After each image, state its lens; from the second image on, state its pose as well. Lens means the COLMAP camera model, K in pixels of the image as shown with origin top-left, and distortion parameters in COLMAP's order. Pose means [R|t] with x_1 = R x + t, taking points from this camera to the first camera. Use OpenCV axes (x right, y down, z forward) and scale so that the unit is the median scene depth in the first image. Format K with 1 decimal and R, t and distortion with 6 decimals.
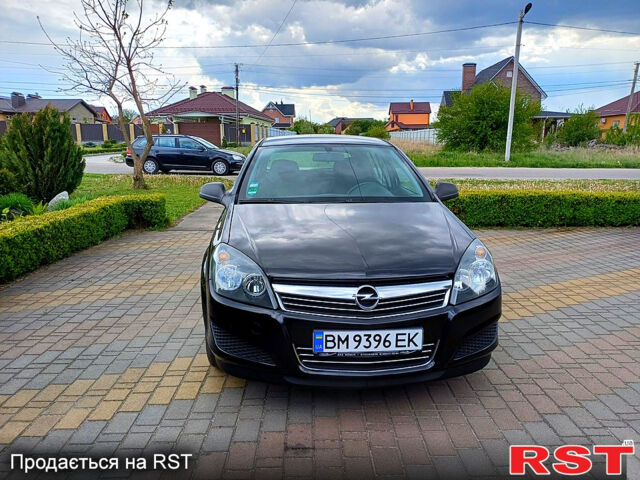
lens RADIAL K [[478.5, 0, 318.4], [0, 478.5, 239.6], [0, 0, 1]] dist [0.075529, -0.068511]
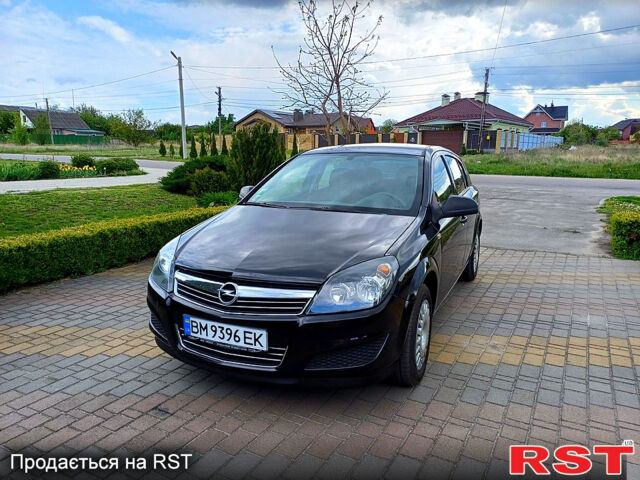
lens RADIAL K [[478.5, 0, 315.7], [0, 478.5, 245.5], [0, 0, 1]] dist [0.075529, -0.068511]
pose [[0.864514, 0.101178, -0.492320, 0.188915], [-0.102784, 0.994417, 0.023876, -0.008121], [0.491987, 0.029962, 0.870087, 0.034096]]
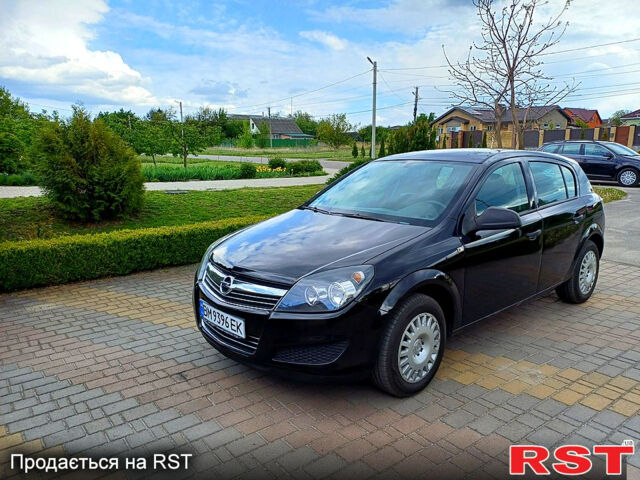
lens RADIAL K [[478.5, 0, 317.9], [0, 478.5, 243.9], [0, 0, 1]] dist [0.075529, -0.068511]
pose [[0.597546, 0.150094, -0.787662, 0.291130], [-0.150923, 0.985820, 0.073359, -0.027709], [0.787503, 0.075041, 0.611725, 0.095187]]
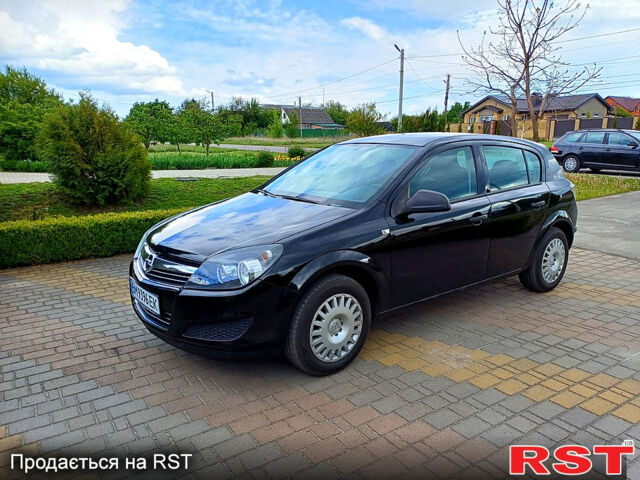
lens RADIAL K [[478.5, 0, 320.9], [0, 478.5, 245.5], [0, 0, 1]] dist [0.075529, -0.068511]
pose [[0.546133, 0.177026, -0.818780, 0.334112], [-0.160811, 0.981393, 0.104921, -0.032264], [0.822118, 0.074368, 0.564439, 0.151191]]
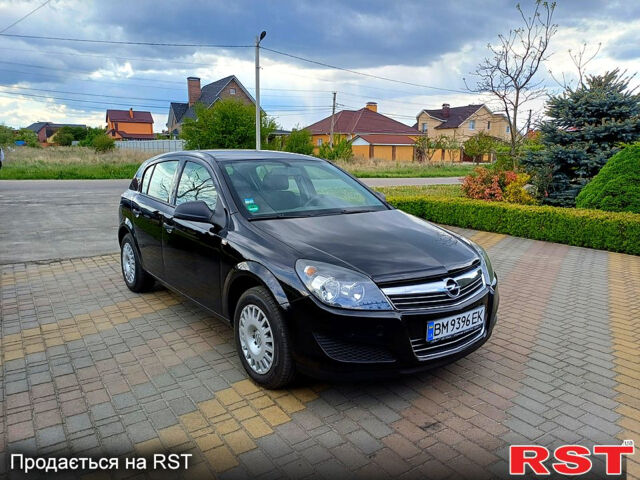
lens RADIAL K [[478.5, 0, 324.8], [0, 478.5, 240.7], [0, 0, 1]] dist [0.075529, -0.068511]
pose [[0.835780, -0.088247, 0.541926, -0.192650], [0.099085, 0.995036, 0.009218, -0.009737], [-0.540050, 0.045992, 0.840375, 0.034311]]
